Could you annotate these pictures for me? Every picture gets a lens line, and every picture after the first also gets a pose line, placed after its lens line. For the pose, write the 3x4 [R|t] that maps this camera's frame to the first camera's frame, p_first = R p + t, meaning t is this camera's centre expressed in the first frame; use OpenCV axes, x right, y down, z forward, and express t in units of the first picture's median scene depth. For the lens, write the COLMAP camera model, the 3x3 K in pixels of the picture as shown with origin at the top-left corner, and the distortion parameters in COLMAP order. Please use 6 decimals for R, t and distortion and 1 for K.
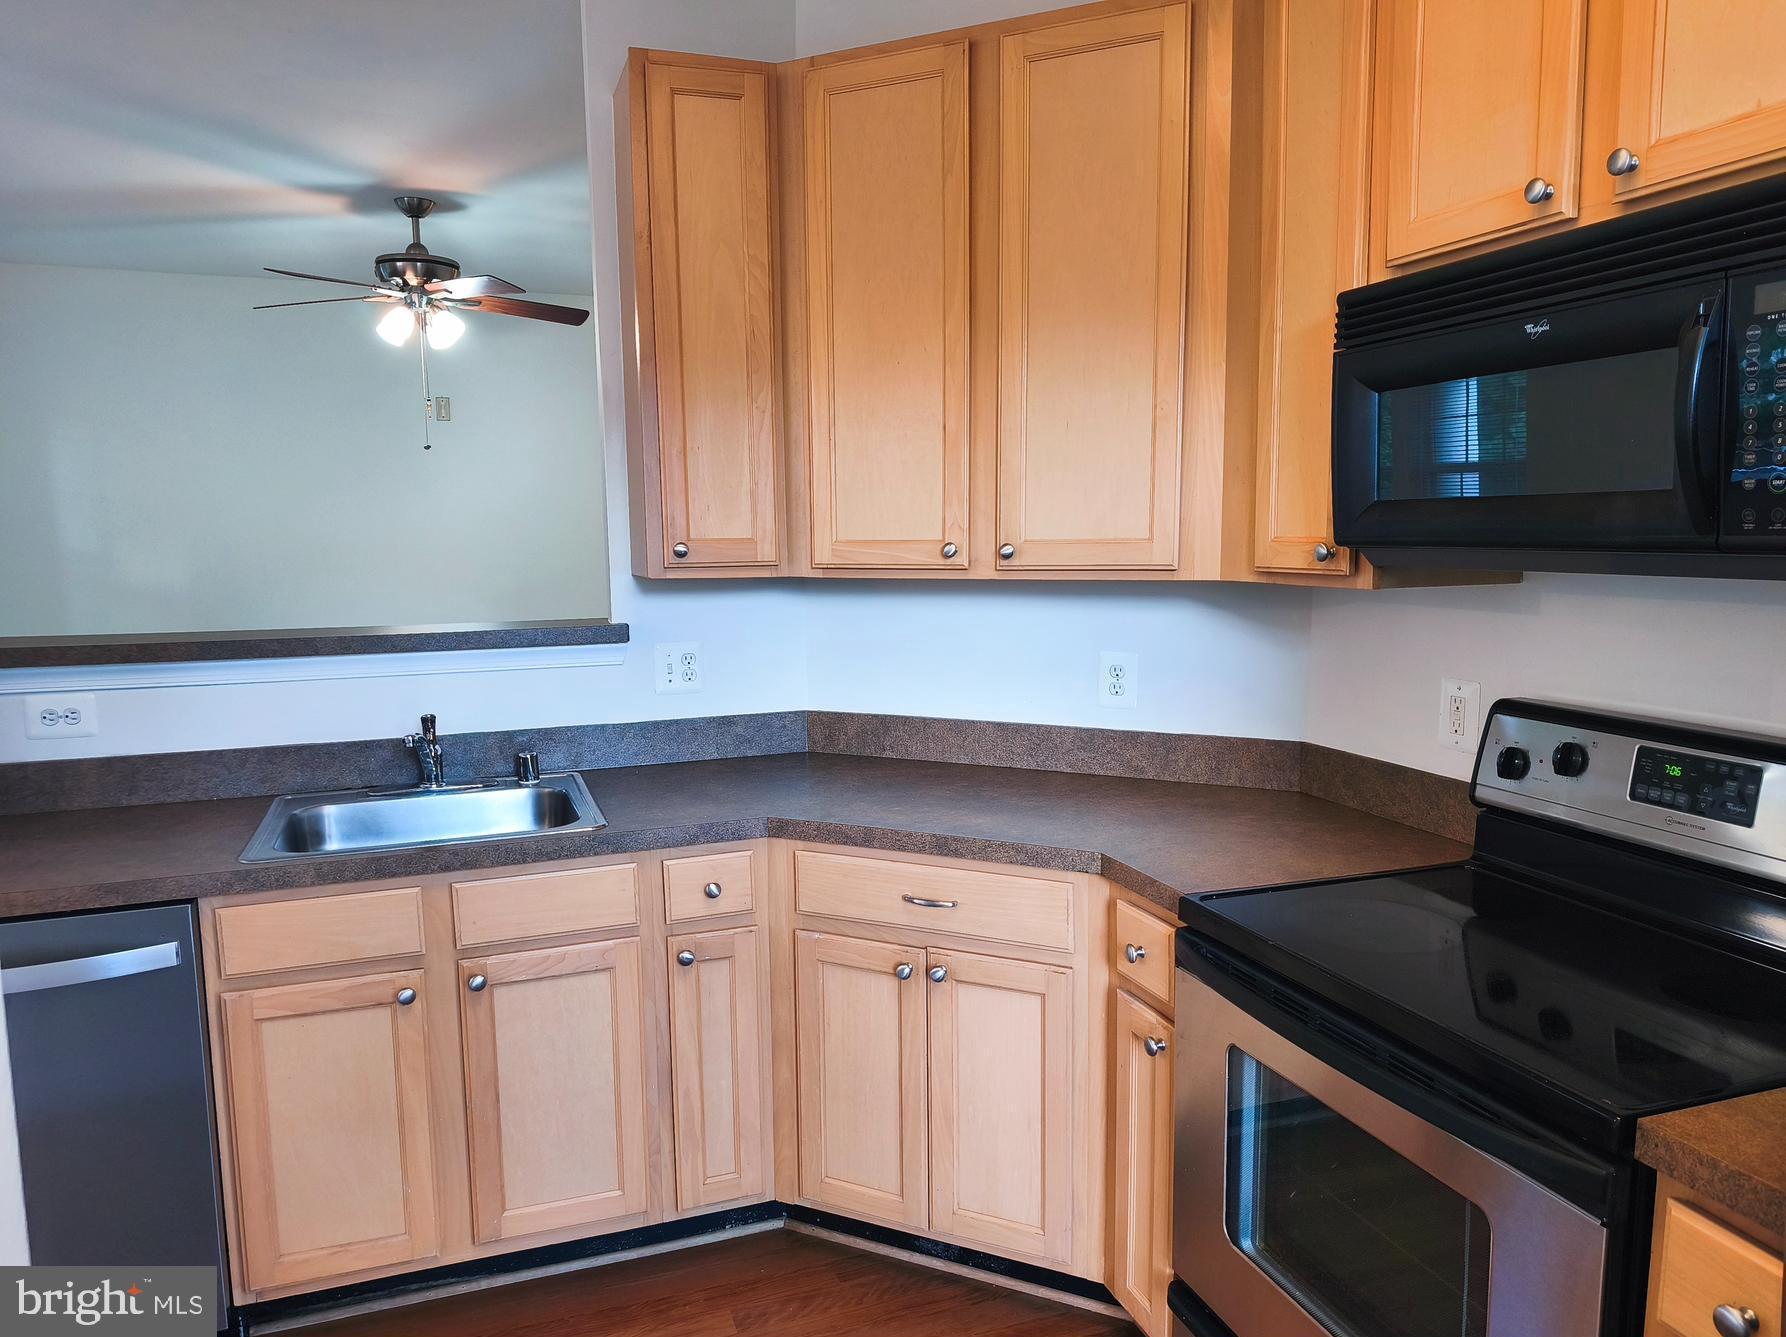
lens RADIAL K [[1231.3, 0, 893.0], [0, 1231.3, 671.5], [0, 0, 1]] dist [0.066566, -0.091015]
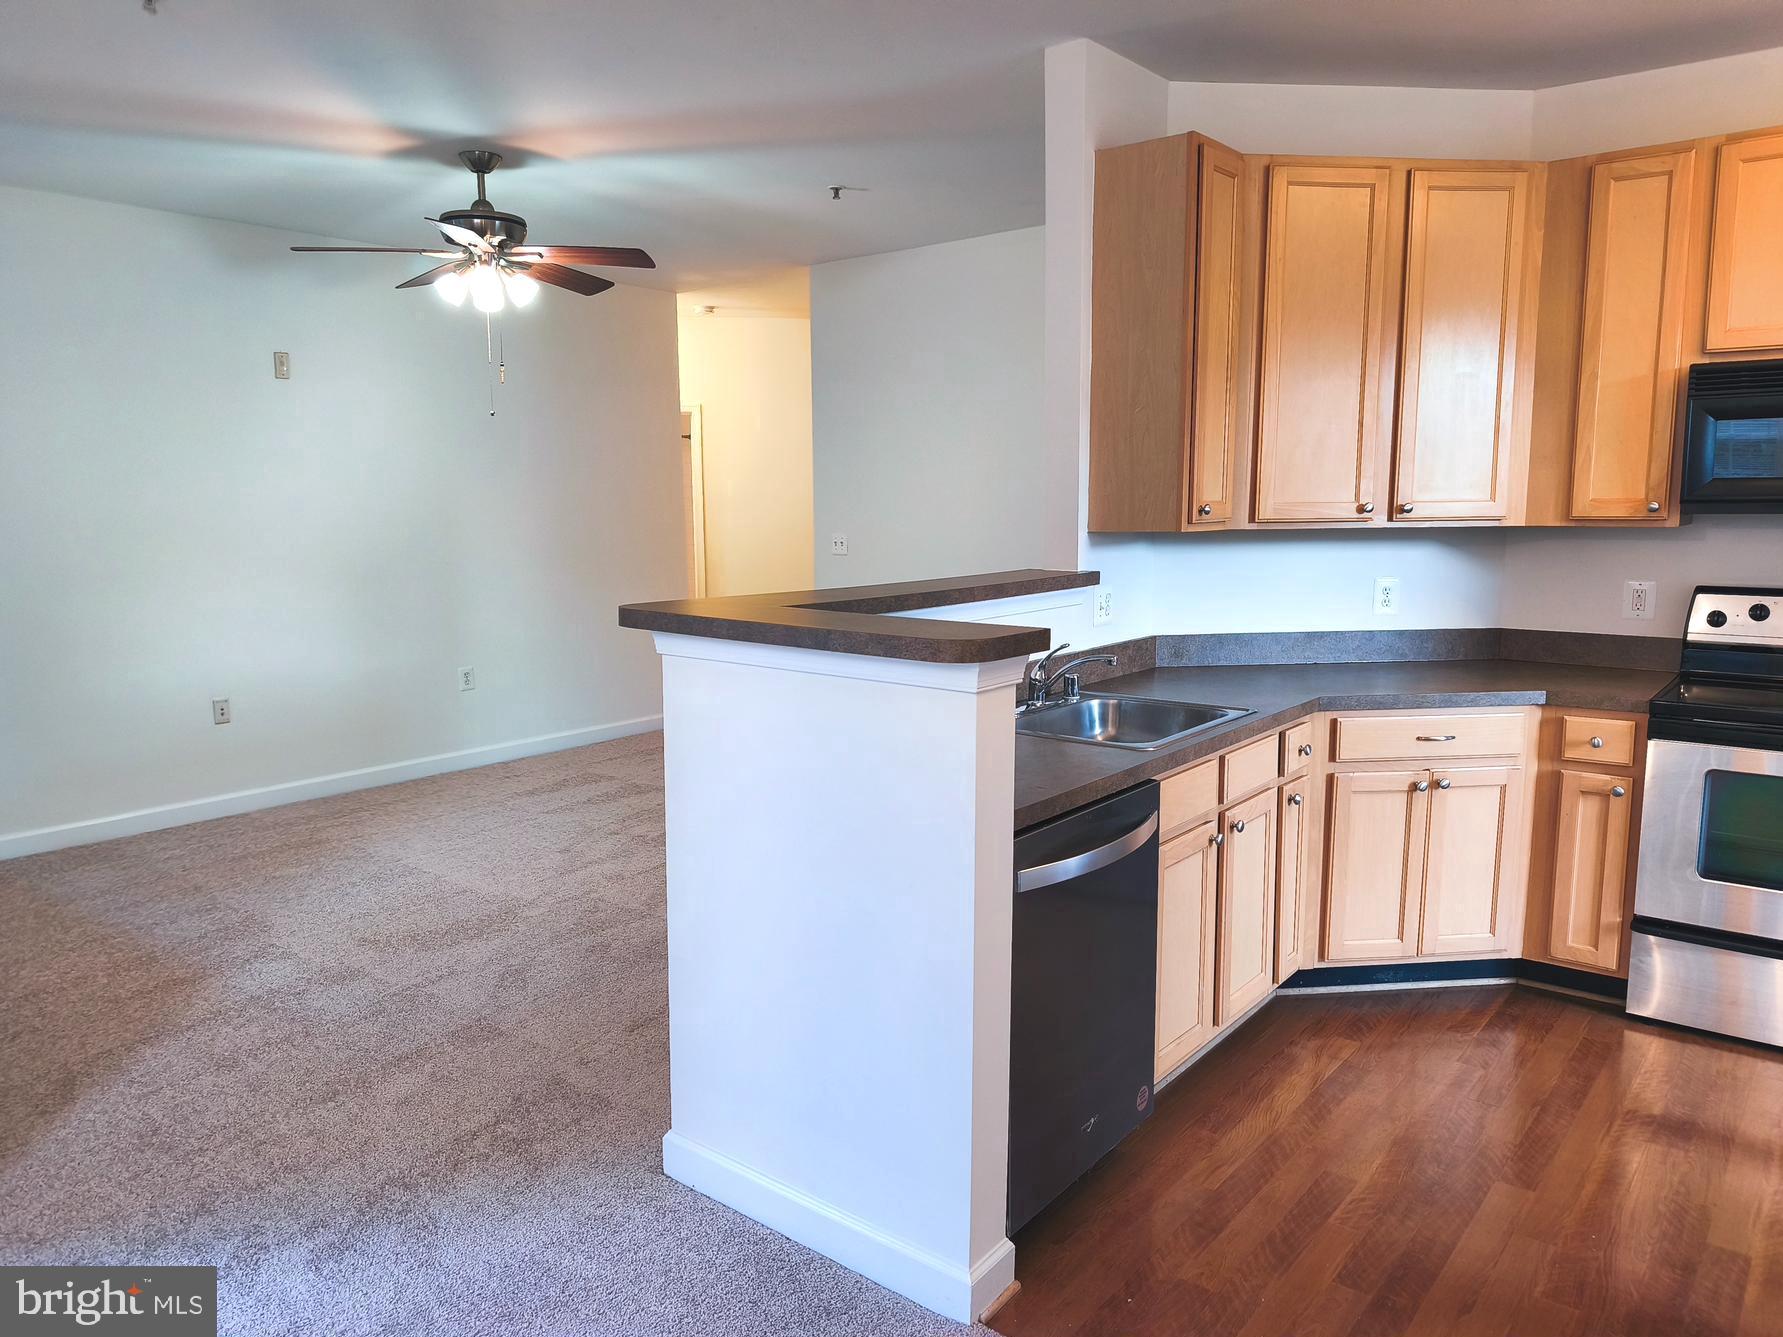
lens RADIAL K [[1235.4, 0, 878.2], [0, 1235.4, 671.5], [0, 0, 1]] dist [0.061772, -0.099893]
pose [[0.853024, -0.069702, 0.517196, -1.325377], [0.061394, 0.997562, 0.033182, 0.011113], [-0.518248, 0.003447, 0.855223, 0.039482]]
